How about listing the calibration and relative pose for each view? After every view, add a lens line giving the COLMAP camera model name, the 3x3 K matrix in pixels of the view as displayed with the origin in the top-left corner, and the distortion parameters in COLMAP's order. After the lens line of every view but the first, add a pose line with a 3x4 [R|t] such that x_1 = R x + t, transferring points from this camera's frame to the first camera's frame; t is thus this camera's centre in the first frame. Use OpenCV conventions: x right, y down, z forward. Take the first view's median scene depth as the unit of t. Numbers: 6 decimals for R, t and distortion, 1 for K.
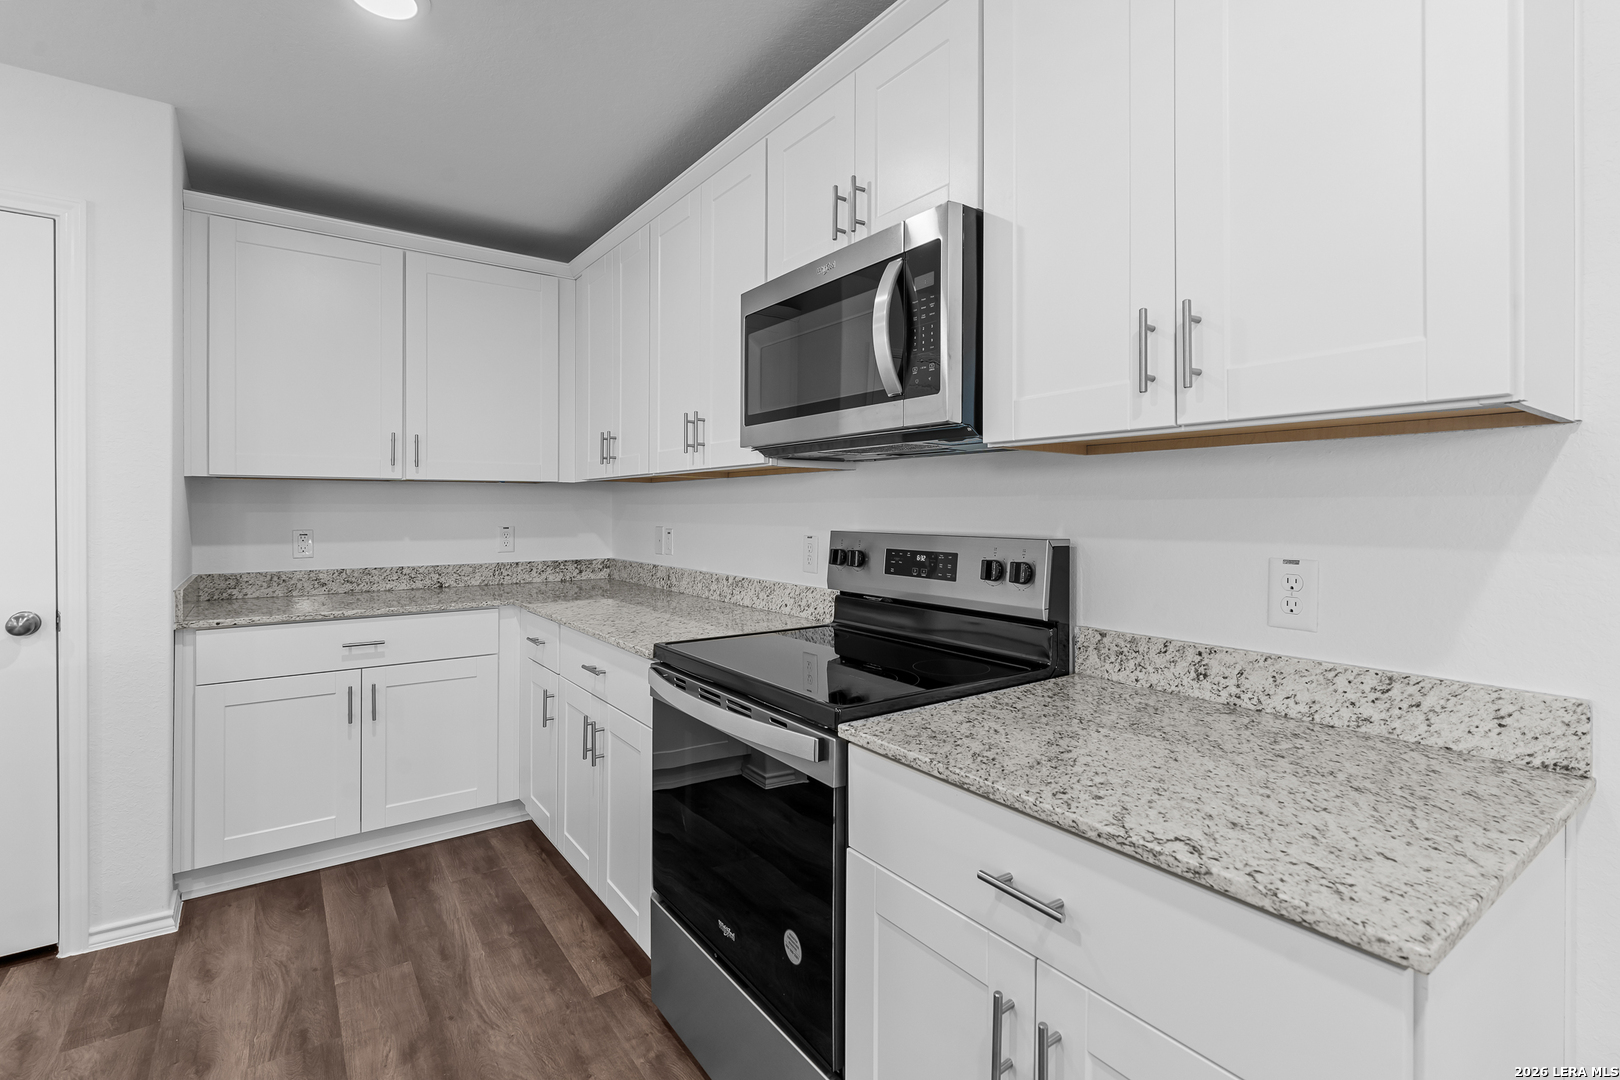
lens RADIAL K [[742.2, 0, 807.4], [0, 742.2, 508.0], [0, 0, 1]] dist [-0.015743, 0.005459]
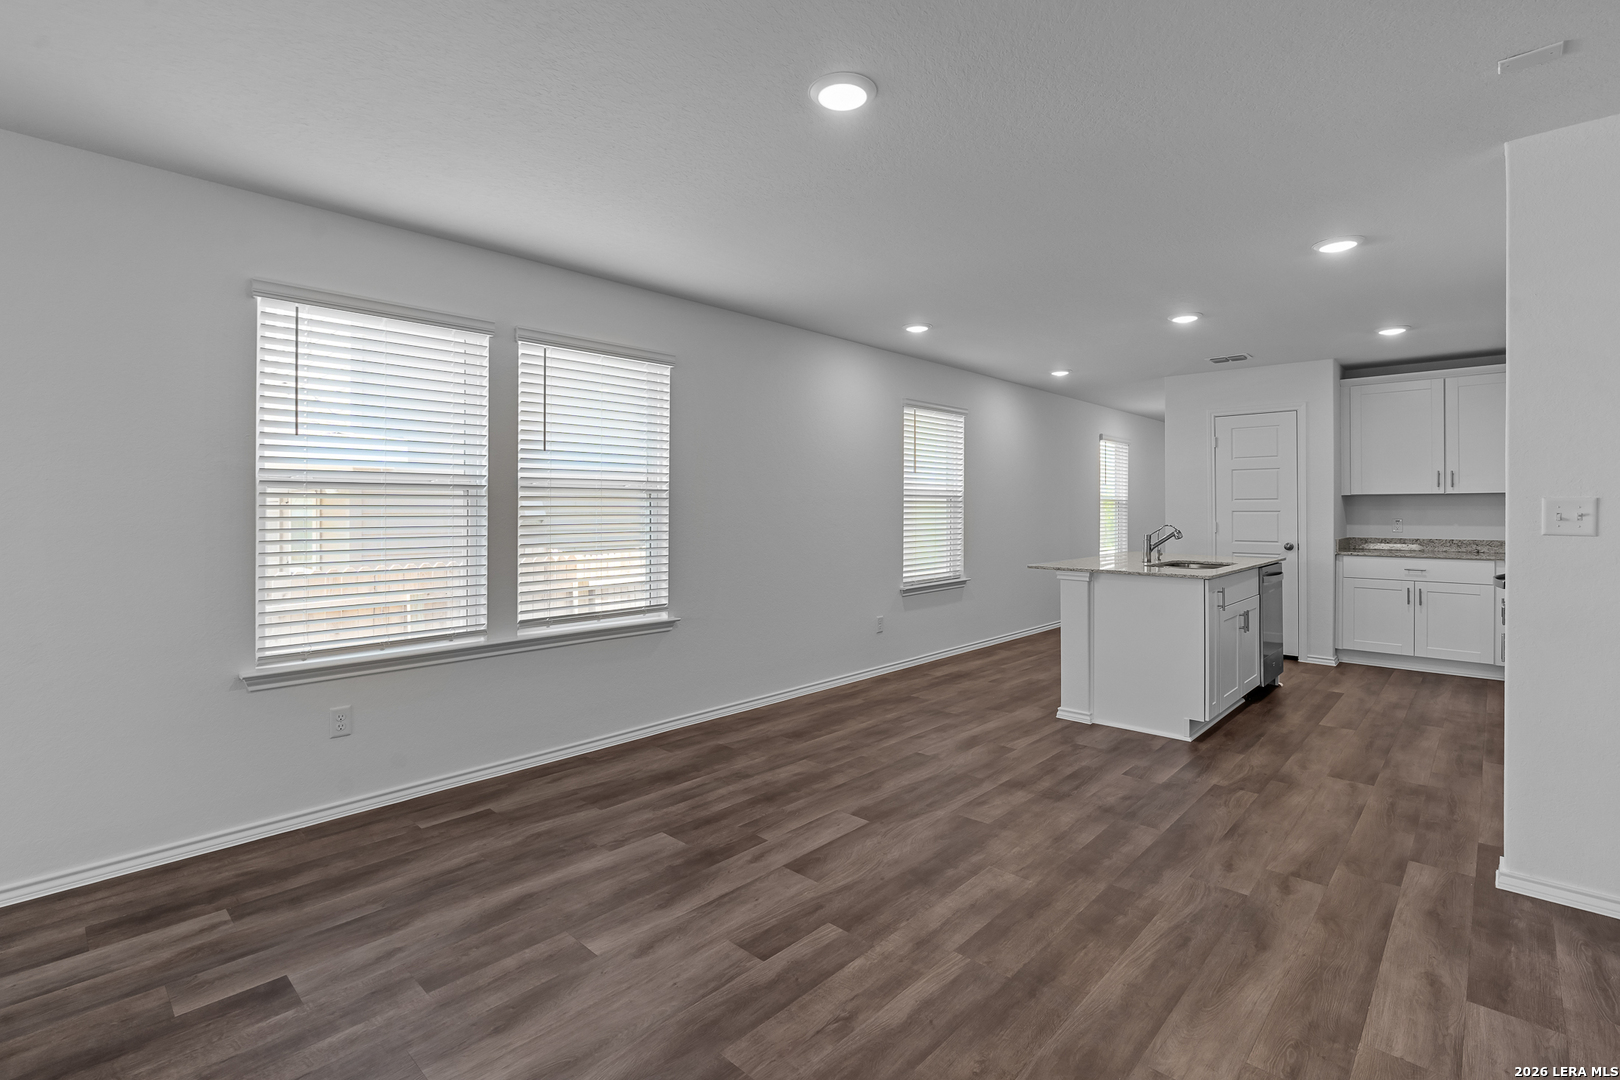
lens RADIAL K [[742.2, 0, 807.4], [0, 742.2, 508.0], [0, 0, 1]] dist [-0.015743, 0.005459]
pose [[0.190156, -0.001515, -0.981753, 1.464167], [0.000729, 0.999999, -0.001402, 0.001493], [0.981754, -0.000449, 0.190157, -1.449711]]
